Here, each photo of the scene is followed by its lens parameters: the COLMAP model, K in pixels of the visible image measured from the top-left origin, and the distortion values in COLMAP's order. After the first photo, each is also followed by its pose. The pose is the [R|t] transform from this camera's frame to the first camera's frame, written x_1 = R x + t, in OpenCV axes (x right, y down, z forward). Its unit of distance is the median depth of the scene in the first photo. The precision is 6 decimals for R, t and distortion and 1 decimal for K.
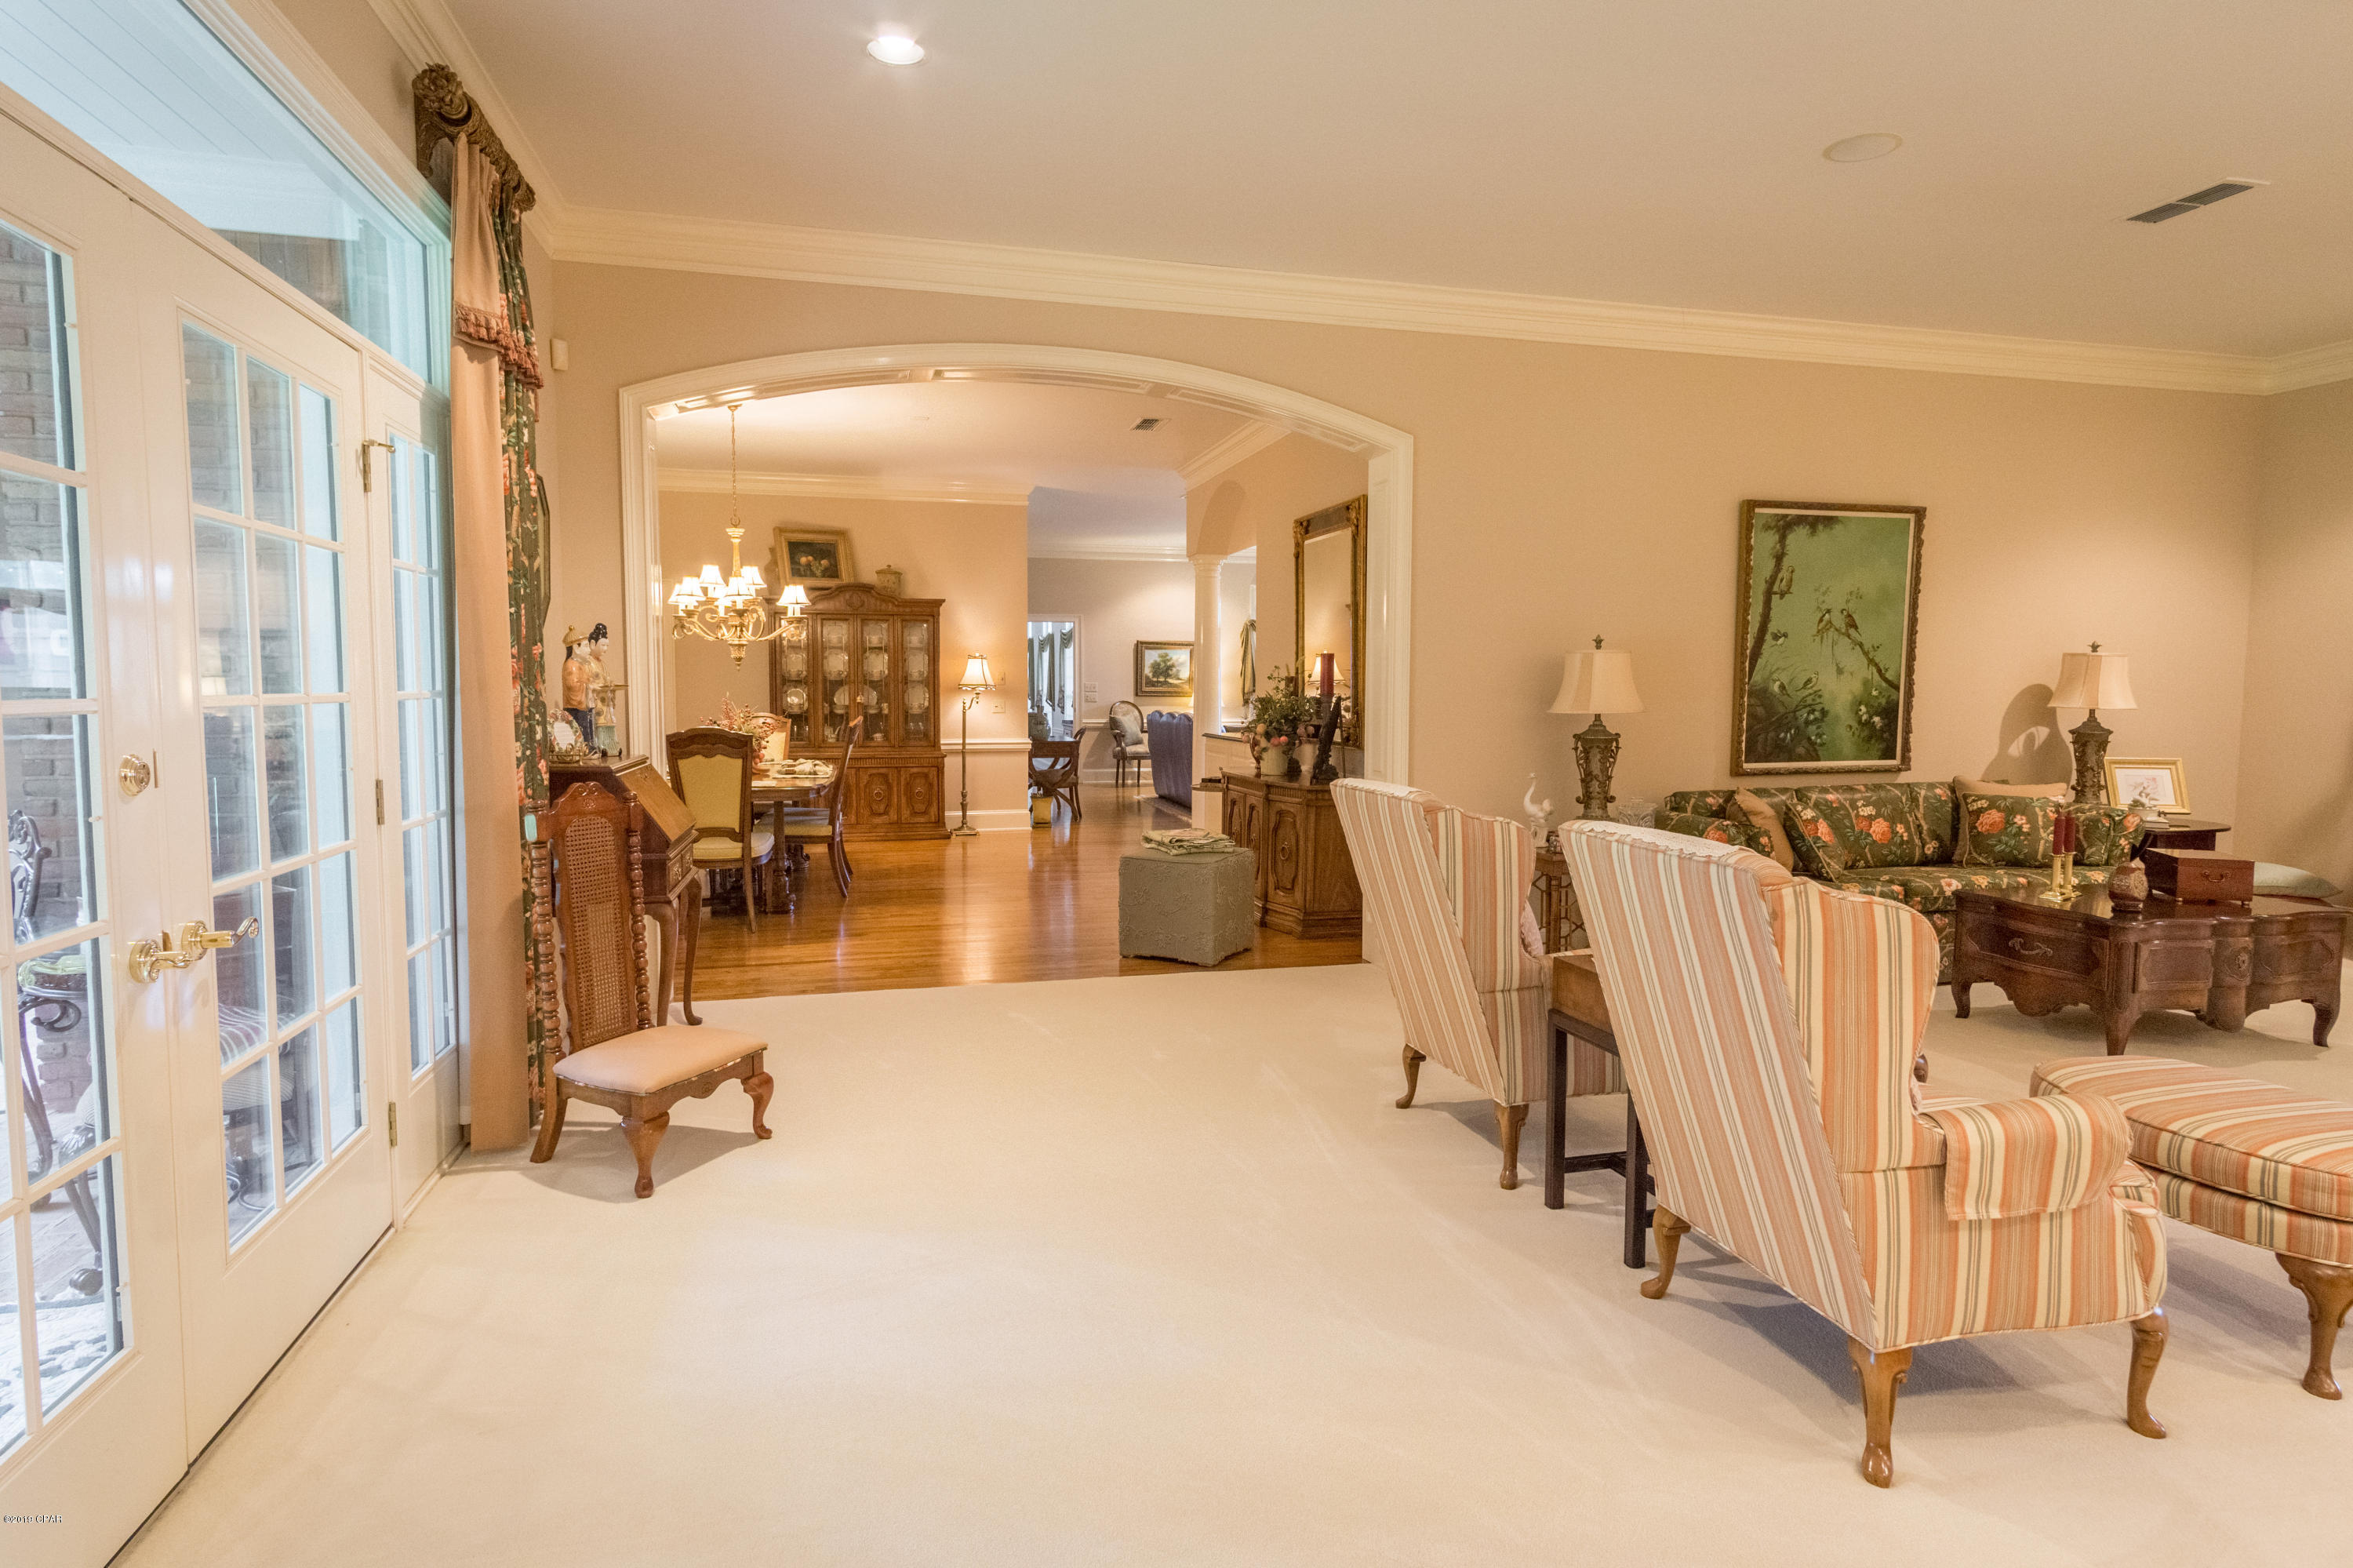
lens RADIAL K [[1250.5, 0, 1176.5], [0, 1250.5, 784.0], [0, 0, 1]] dist [0.006447, 0.001439]
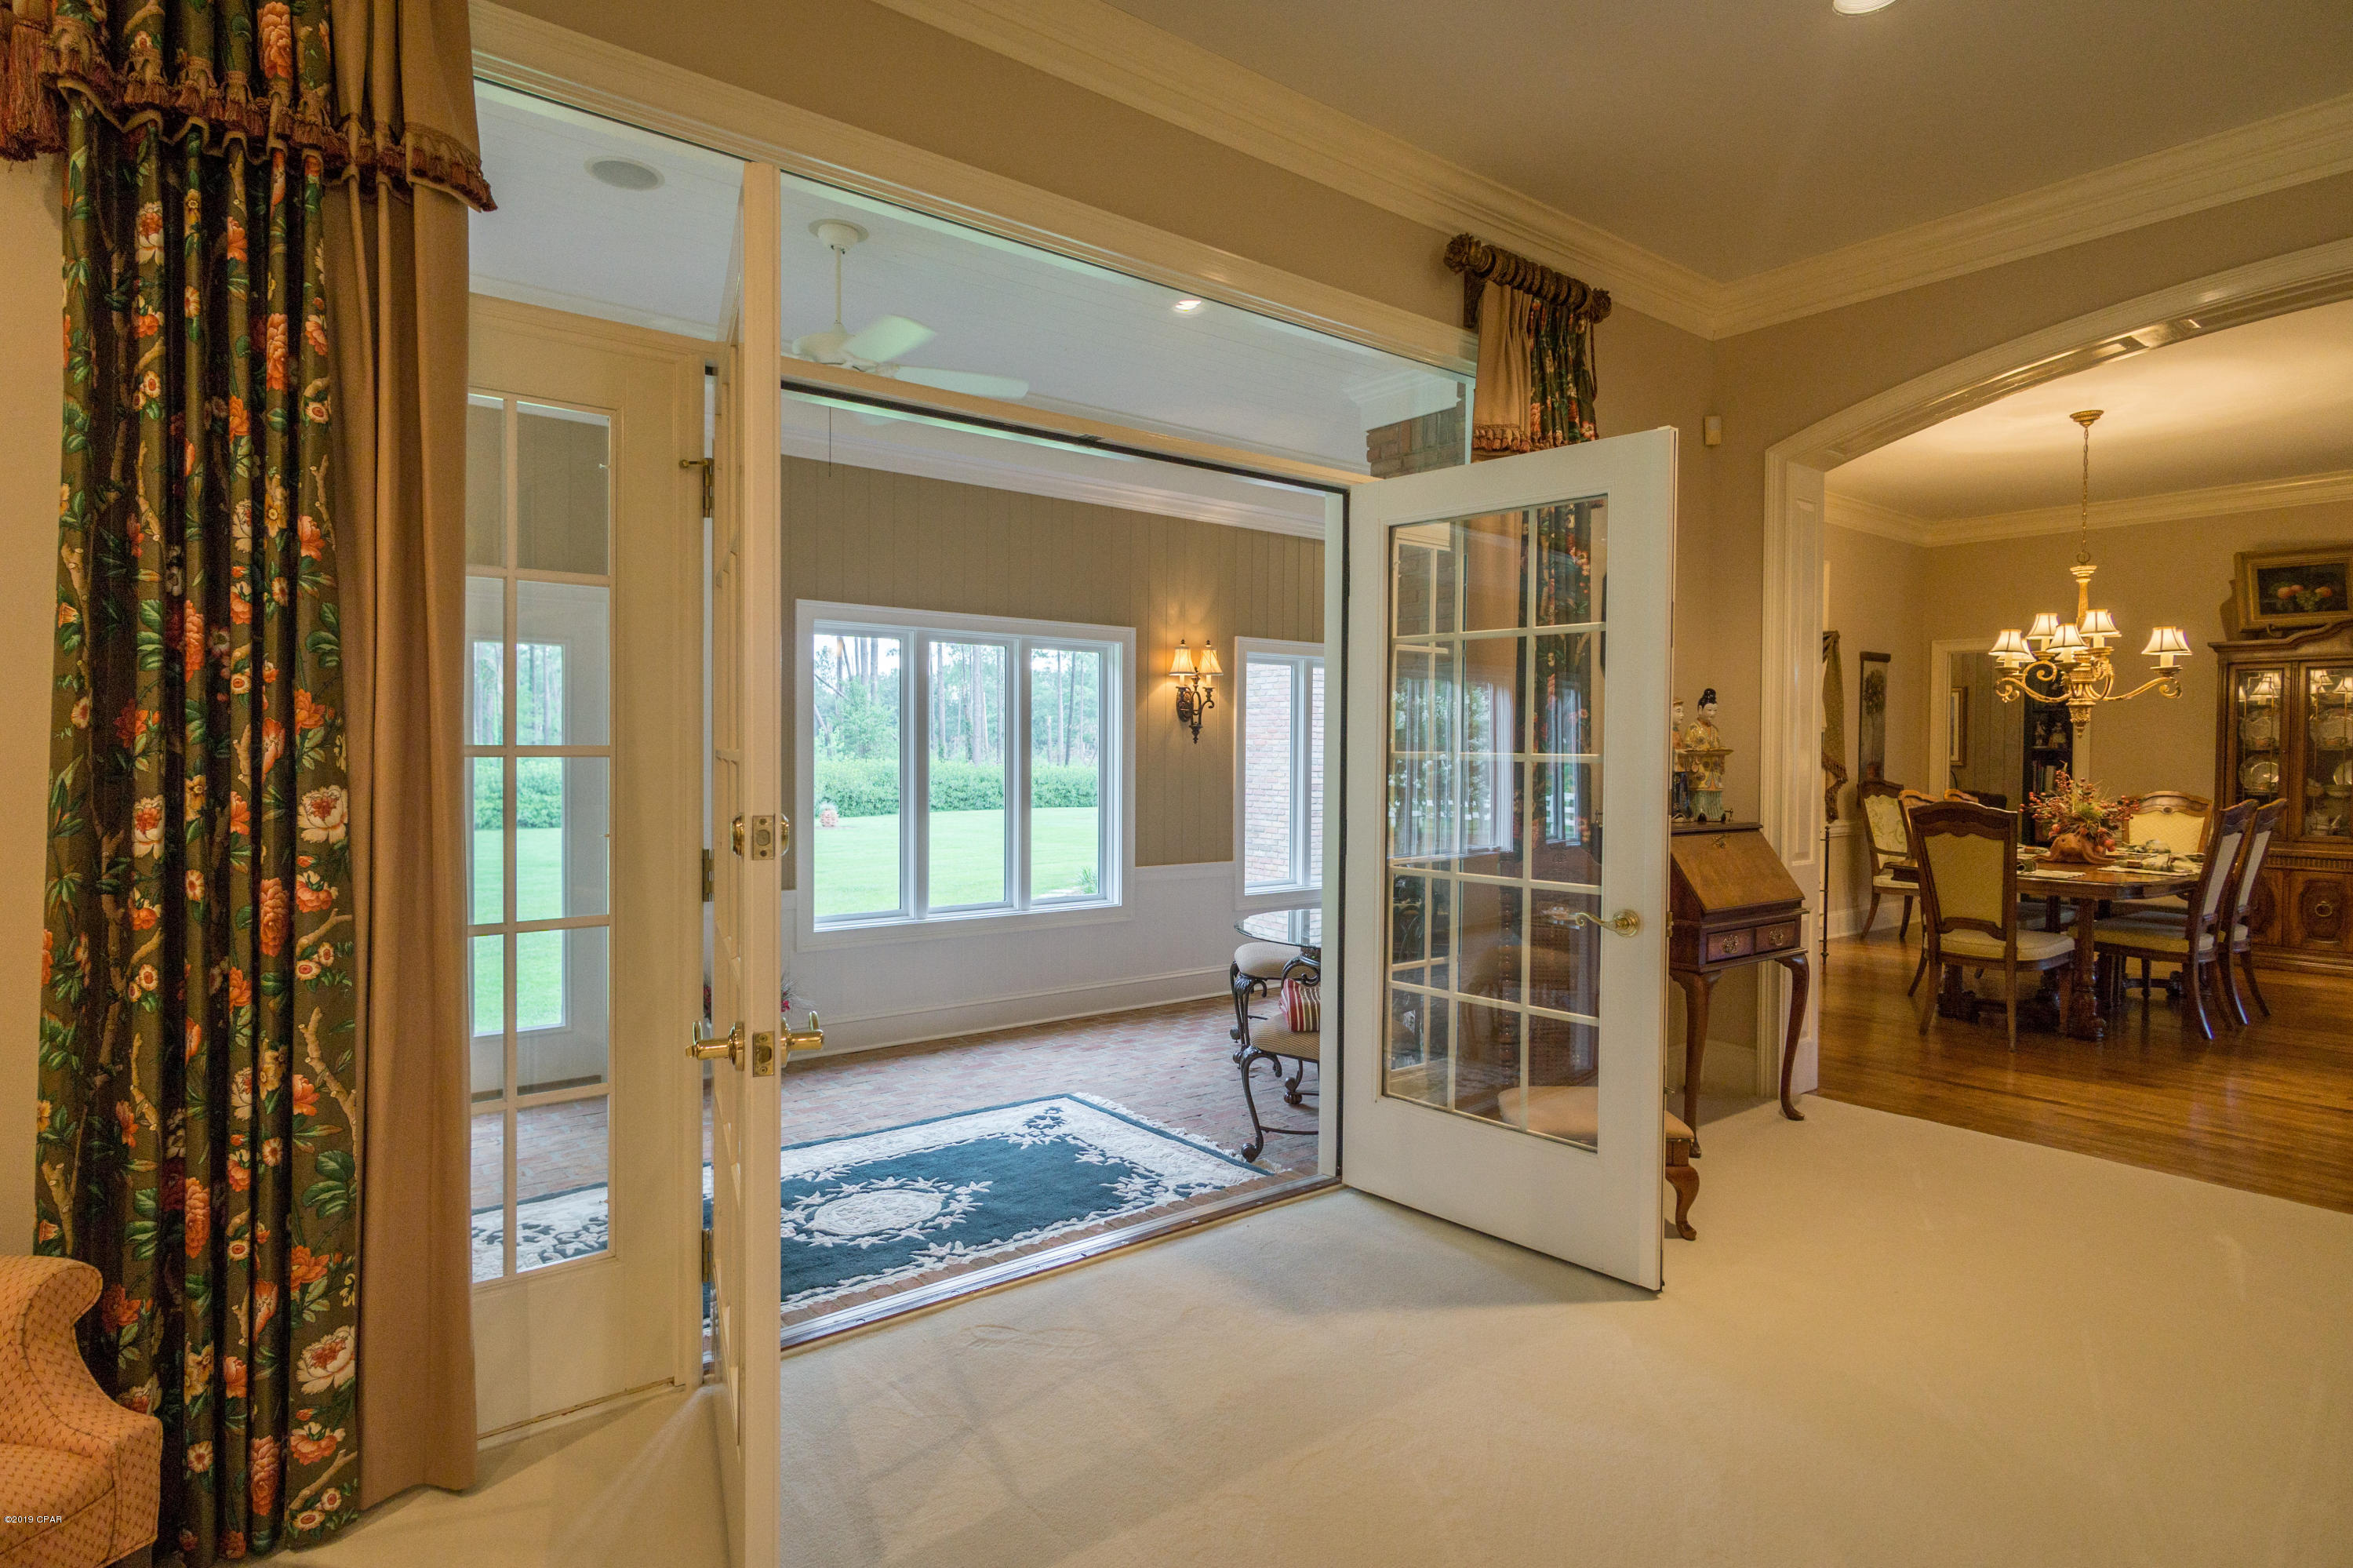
lens RADIAL K [[1250.5, 0, 1176.5], [0, 1250.5, 784.0], [0, 0, 1]] dist [0.006447, 0.001439]
pose [[0.382620, 0.019678, -0.923696, 0.220183], [-0.078617, 0.996841, -0.011329, -0.004938], [0.920555, 0.076952, 0.382958, 0.165390]]
